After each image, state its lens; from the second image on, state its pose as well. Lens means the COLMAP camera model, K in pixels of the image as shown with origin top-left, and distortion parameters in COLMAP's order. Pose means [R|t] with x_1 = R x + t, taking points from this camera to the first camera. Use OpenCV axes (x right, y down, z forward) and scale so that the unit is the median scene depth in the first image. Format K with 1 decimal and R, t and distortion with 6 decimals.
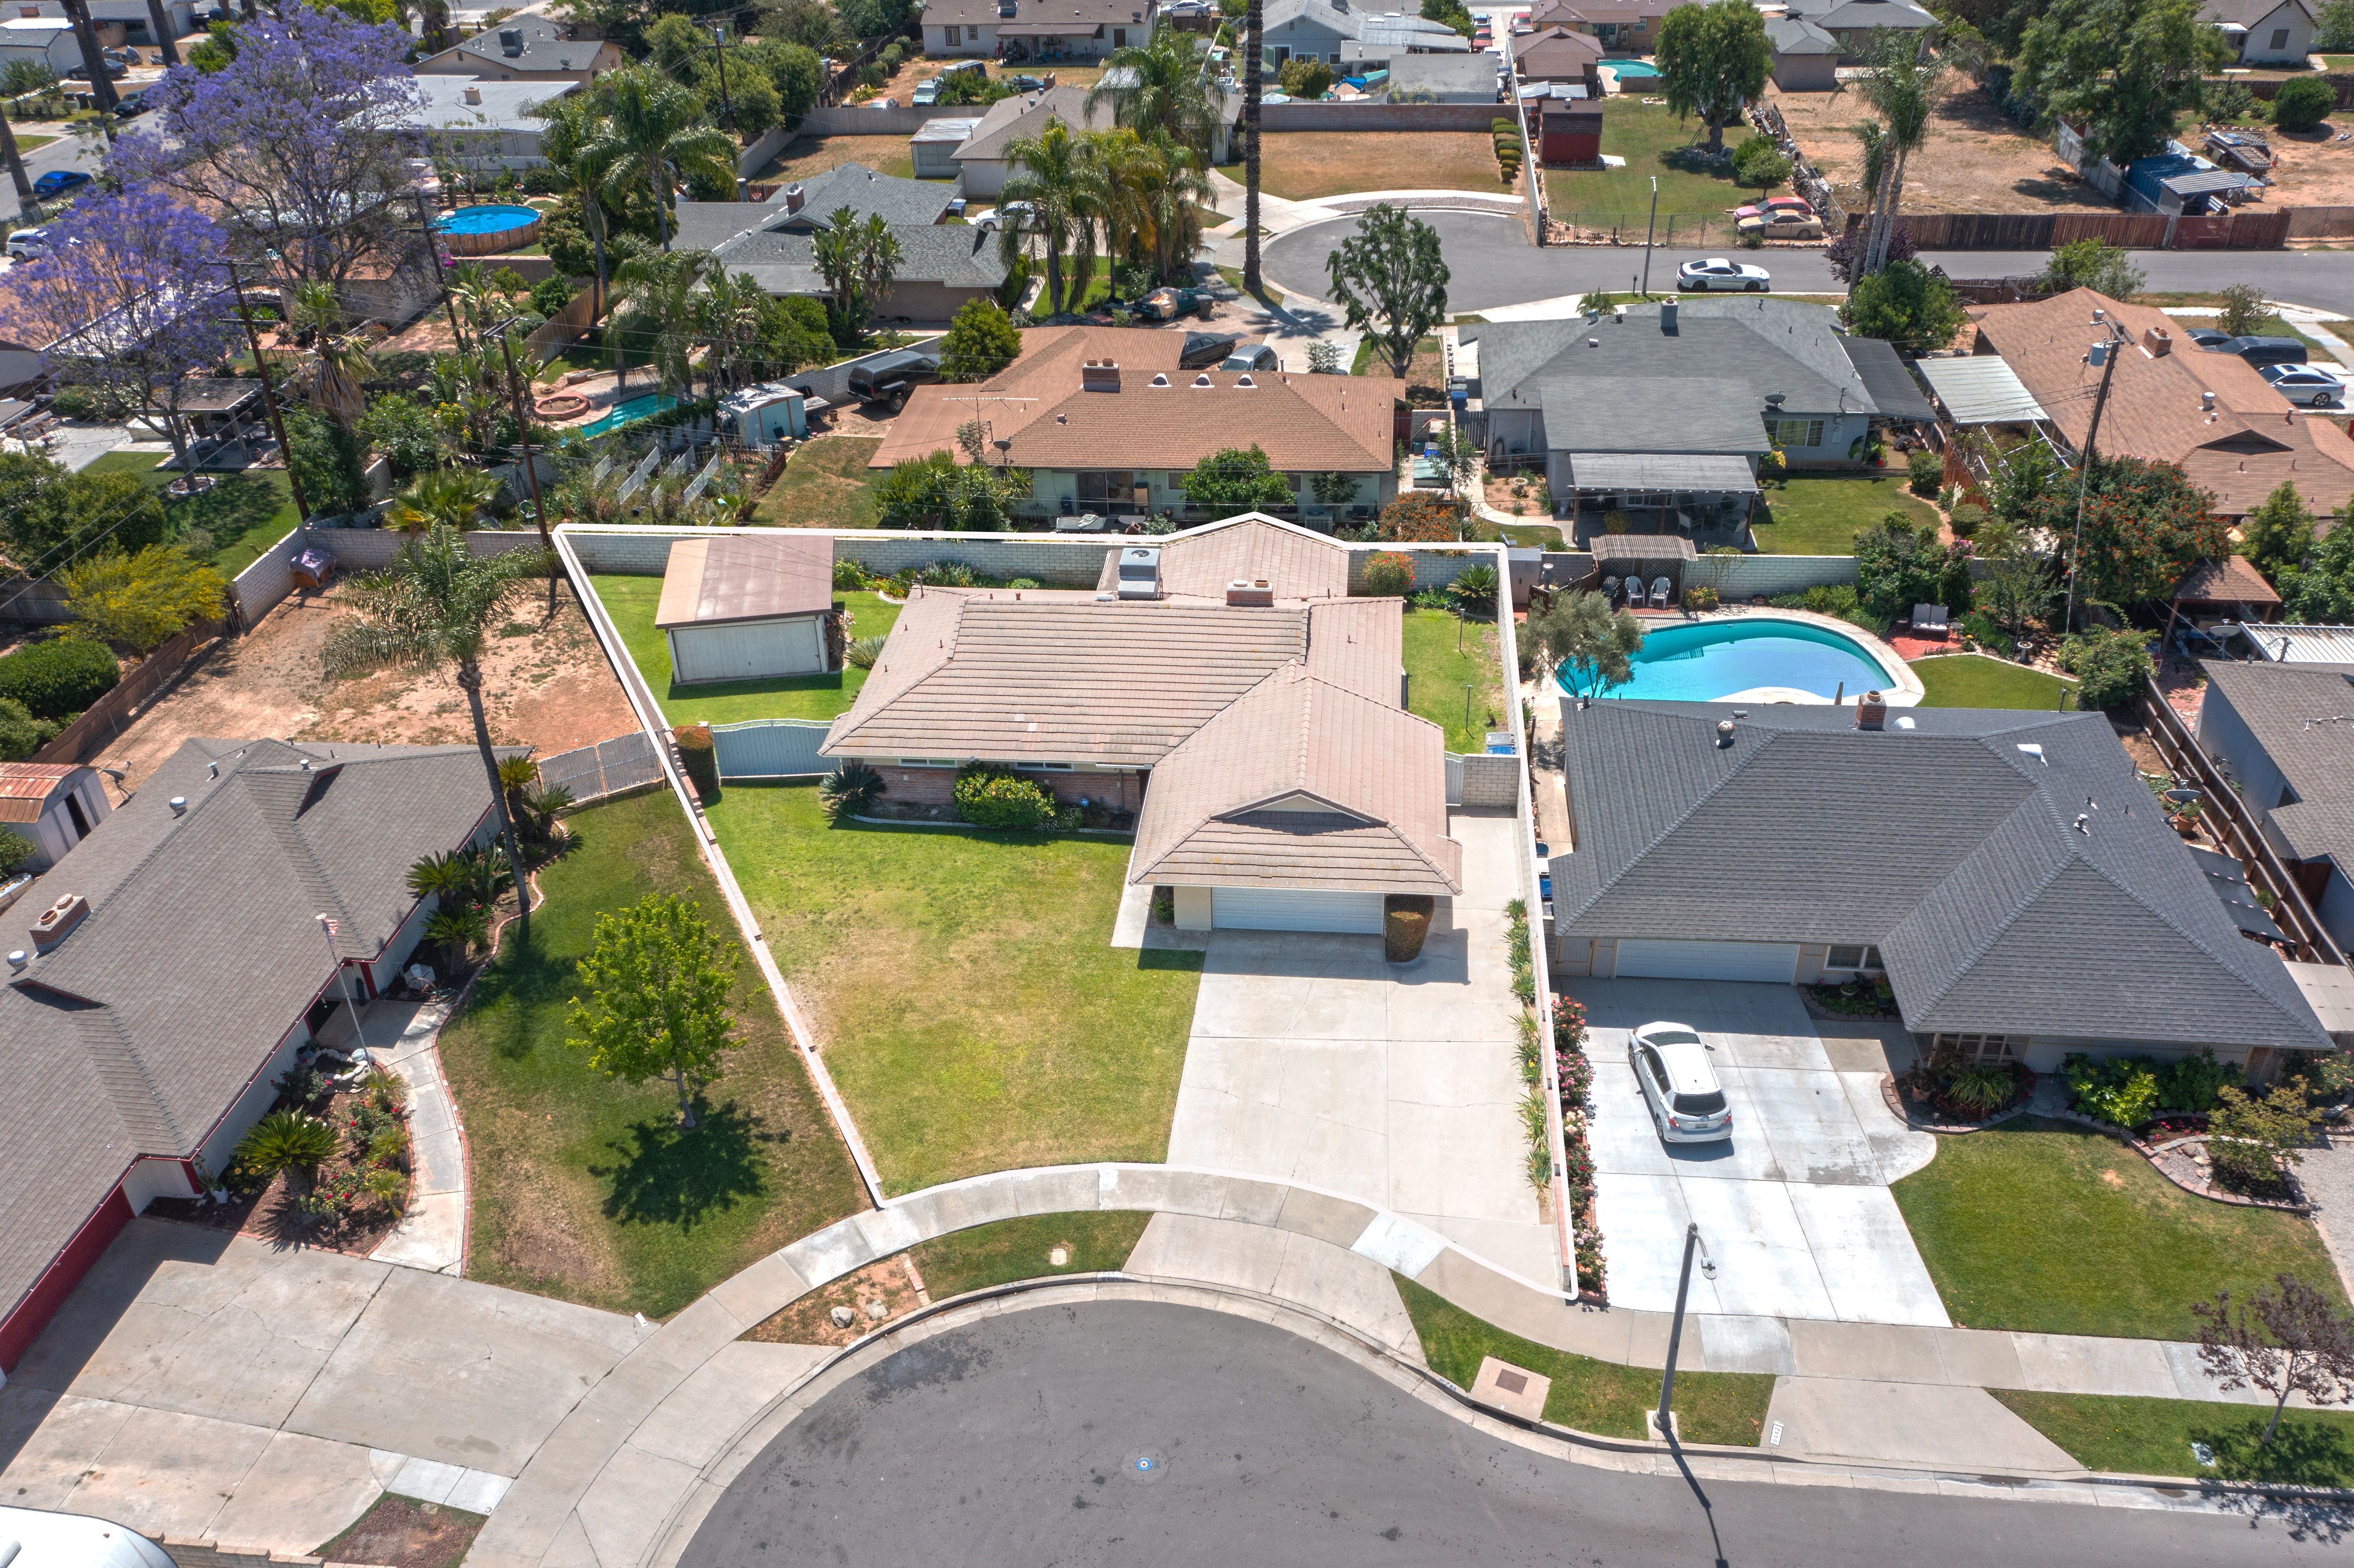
lens RADIAL K [[1857.4, 0, 1177.0], [0, 1857.4, 784.0], [0, 0, 1]] dist [-0.000032, 0.004803]
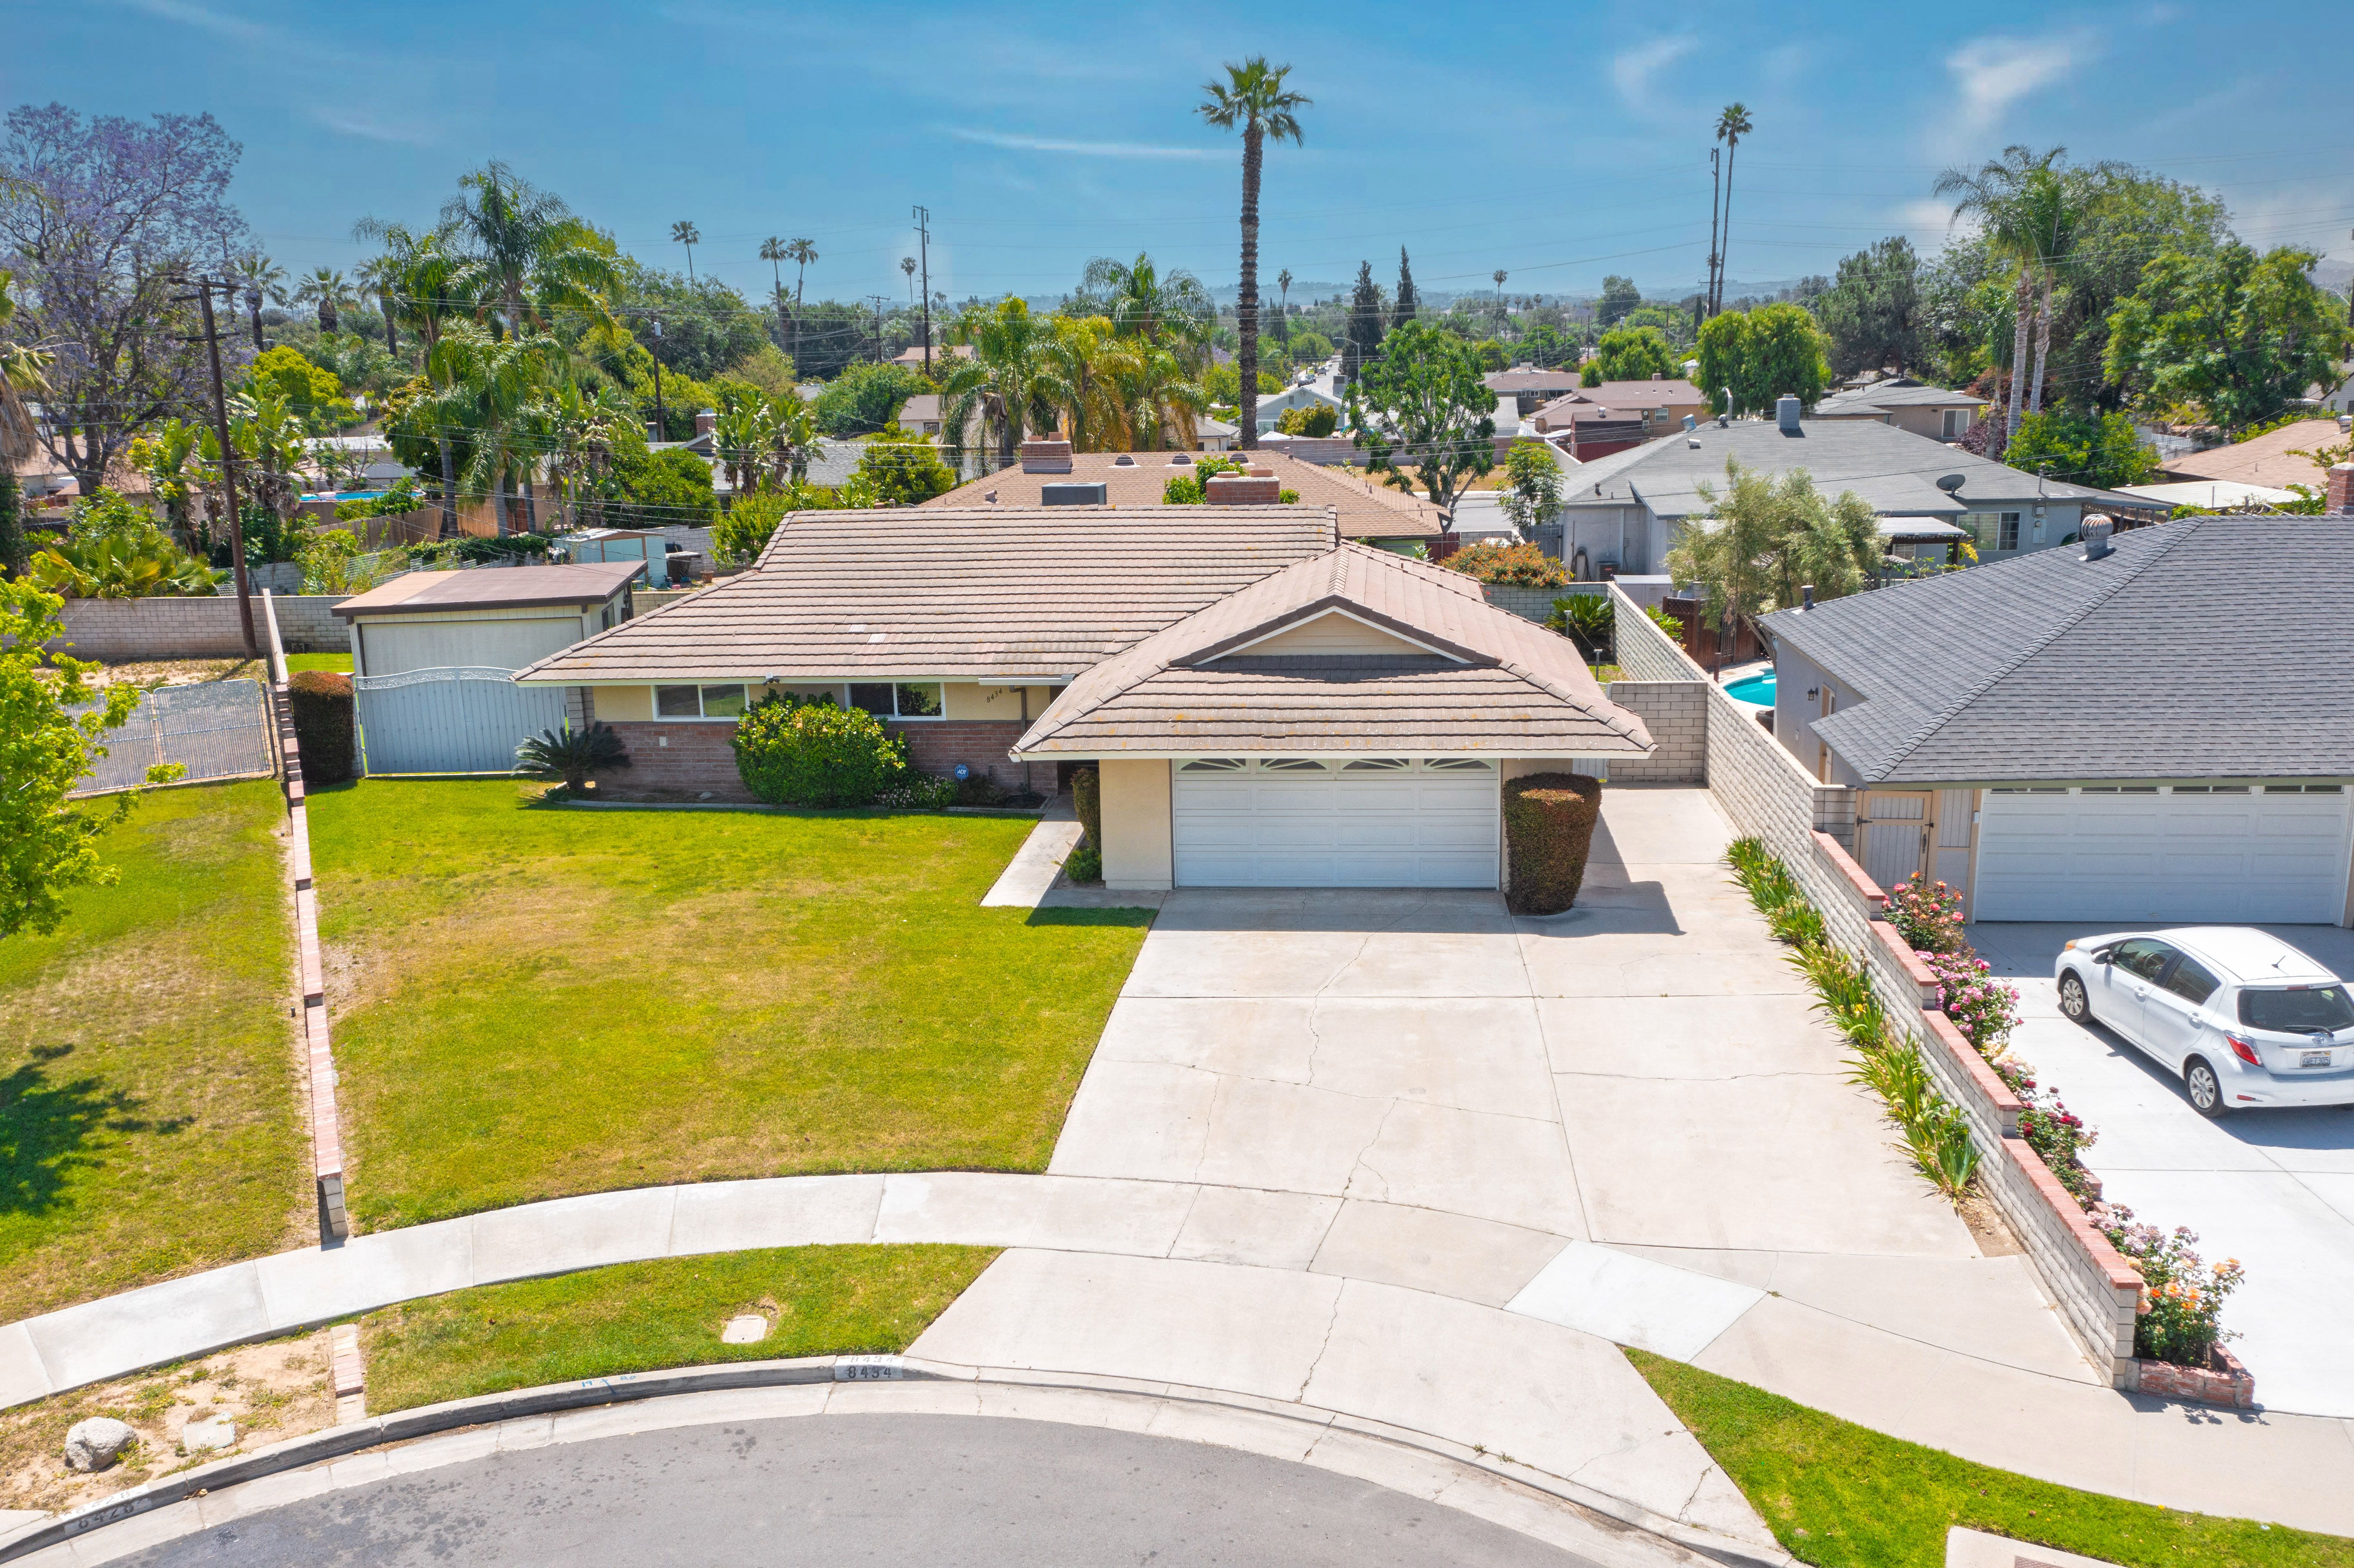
lens RADIAL K [[1857.4, 0, 1177.0], [0, 1857.4, 784.0], [0, 0, 1]] dist [-0.000032, 0.004803]
pose [[0.999986, 0.004538, -0.002826, 0.025283], [-0.005216, 0.944007, -0.329883, 0.266475], [0.001170, 0.329893, 0.944018, 0.583975]]
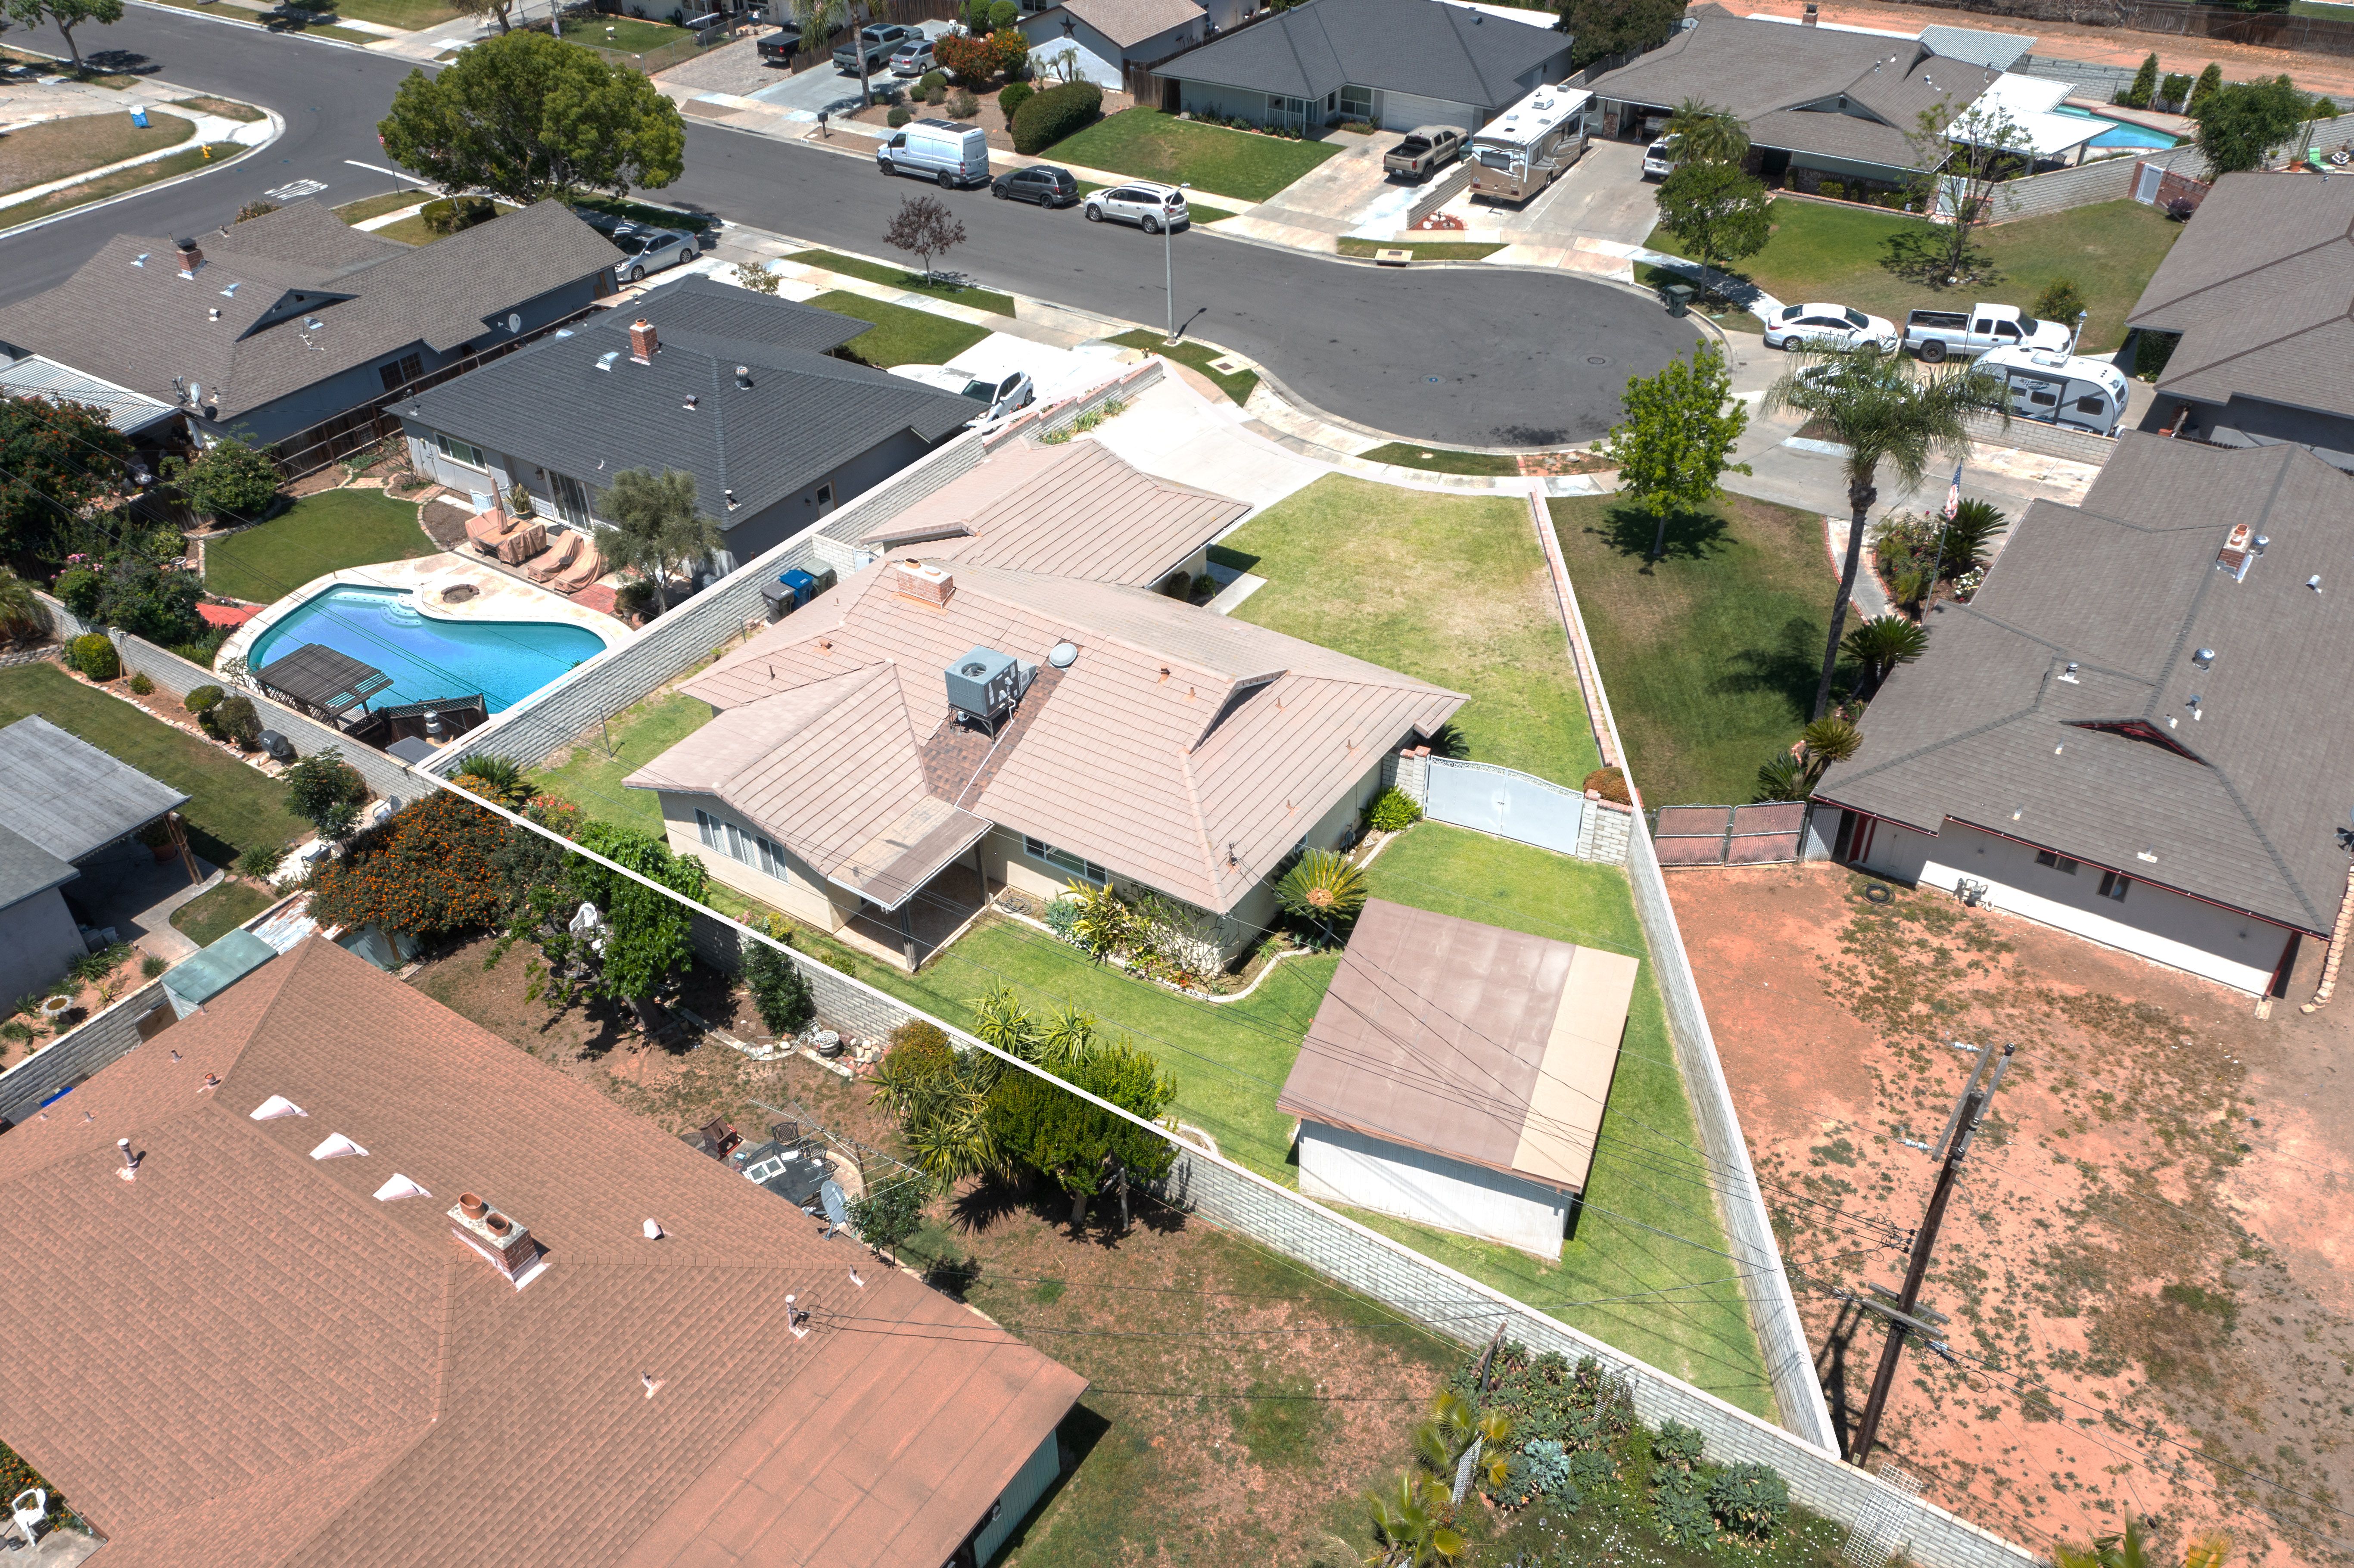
lens RADIAL K [[1857.4, 0, 1177.0], [0, 1857.4, 784.0], [0, 0, 1]] dist [-0.000032, 0.004803]
pose [[-0.882067, -0.242111, 0.404153, -0.547550], [0.289296, 0.398721, 0.870247, -0.995419], [-0.371840, 0.884536, -0.281657, 1.694924]]
